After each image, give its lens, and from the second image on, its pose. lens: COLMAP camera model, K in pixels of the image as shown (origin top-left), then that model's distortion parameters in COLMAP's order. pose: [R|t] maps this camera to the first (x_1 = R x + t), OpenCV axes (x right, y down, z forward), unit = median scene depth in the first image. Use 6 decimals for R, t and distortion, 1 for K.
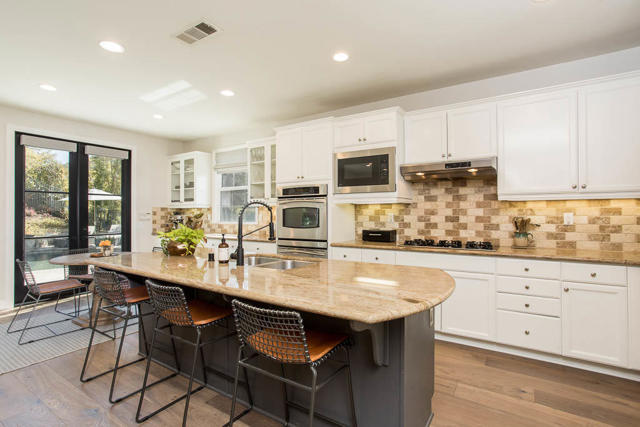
lens RADIAL K [[309.9, 0, 314.2], [0, 309.9, 212.9], [0, 0, 1]] dist [-0.031574, 0.000584]
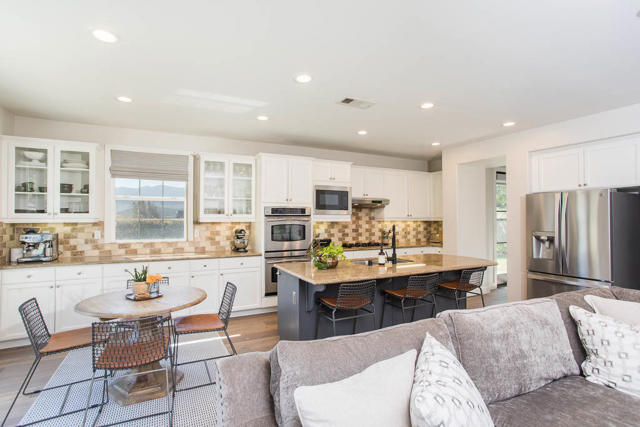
lens RADIAL K [[309.9, 0, 314.2], [0, 309.9, 212.9], [0, 0, 1]] dist [-0.031574, 0.000584]
pose [[0.499953, 0.018760, 0.865849, -1.078787], [-0.004133, 0.999806, -0.019277, -0.040522], [-0.866043, 0.006059, 0.499933, 0.305966]]
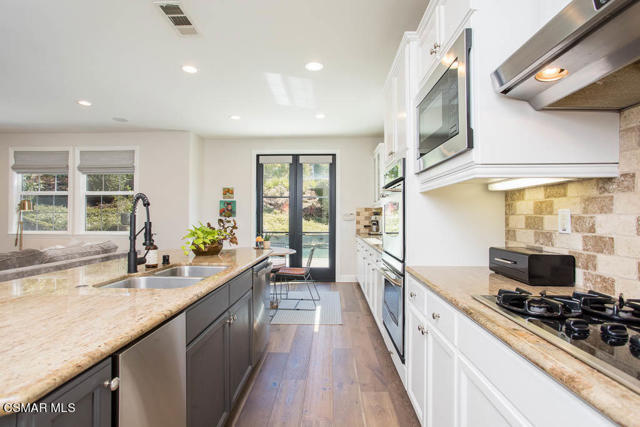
lens RADIAL K [[309.9, 0, 314.2], [0, 309.9, 212.9], [0, 0, 1]] dist [-0.031574, 0.000584]
pose [[0.508061, -0.005176, -0.861305, 0.419205], [0.000099, 0.999982, -0.005951, 0.008228], [0.861321, 0.002938, 0.508053, 0.571285]]
